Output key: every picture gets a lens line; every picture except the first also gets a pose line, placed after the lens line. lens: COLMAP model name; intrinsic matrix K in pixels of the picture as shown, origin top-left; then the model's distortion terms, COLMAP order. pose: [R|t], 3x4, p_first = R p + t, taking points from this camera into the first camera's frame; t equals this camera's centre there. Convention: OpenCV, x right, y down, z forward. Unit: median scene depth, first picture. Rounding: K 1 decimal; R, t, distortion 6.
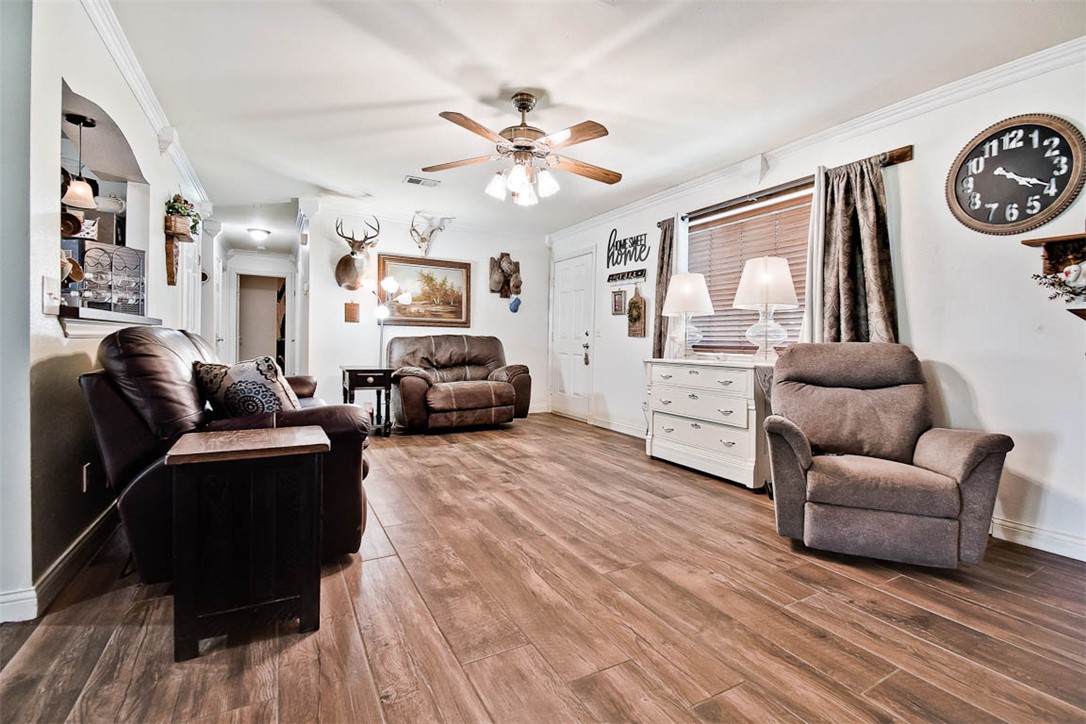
lens RADIAL K [[488.0, 0, 543.1], [0, 488.0, 343.7], [0, 0, 1]] dist [0.001551, -0.016938]
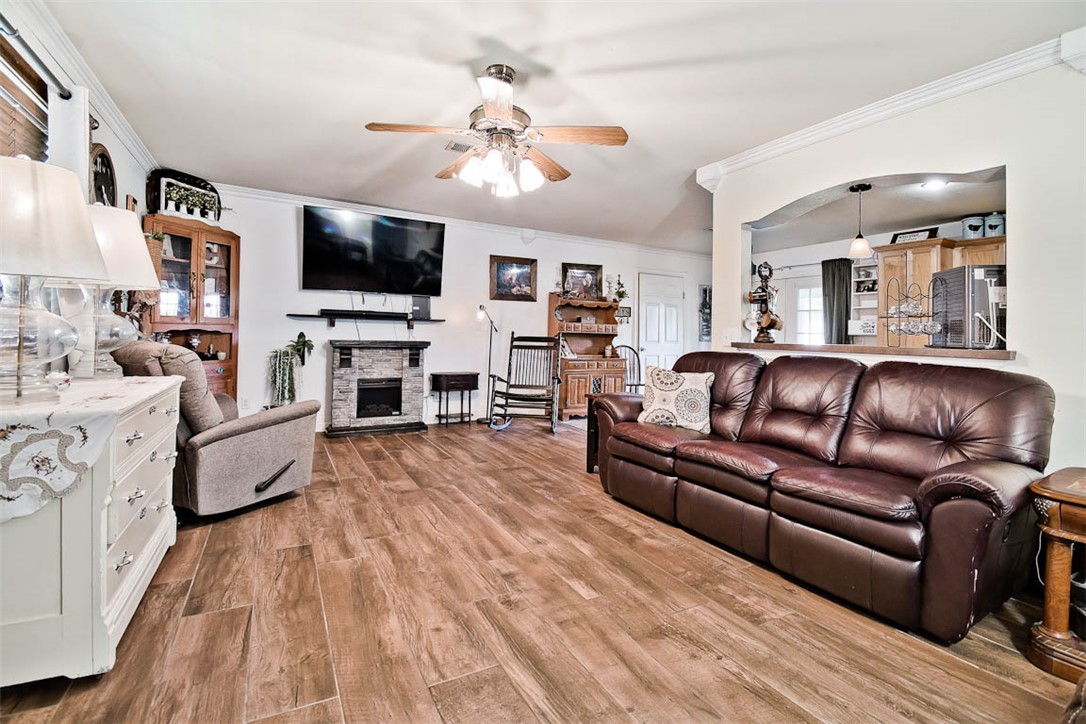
lens RADIAL K [[488.0, 0, 543.1], [0, 488.0, 343.7], [0, 0, 1]] dist [0.001551, -0.016938]
pose [[-0.998979, -0.044606, 0.007197, -0.123576], [-0.044515, 0.998933, 0.012330, -0.036552], [-0.007740, 0.011997, -0.999898, 1.828735]]
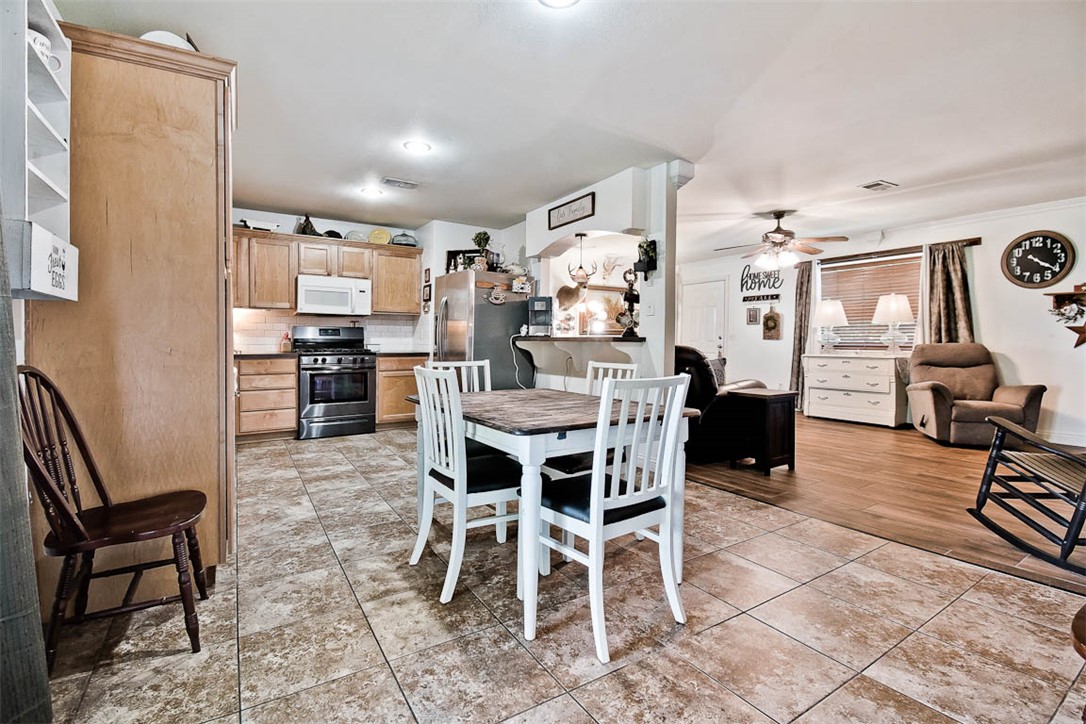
lens RADIAL K [[488.0, 0, 543.1], [0, 488.0, 343.7], [0, 0, 1]] dist [0.001551, -0.016938]
pose [[0.998233, -0.023801, 0.054453, -0.983584], [0.023581, 0.999711, 0.004691, -0.044201], [-0.054549, -0.003399, 0.998505, -0.730527]]
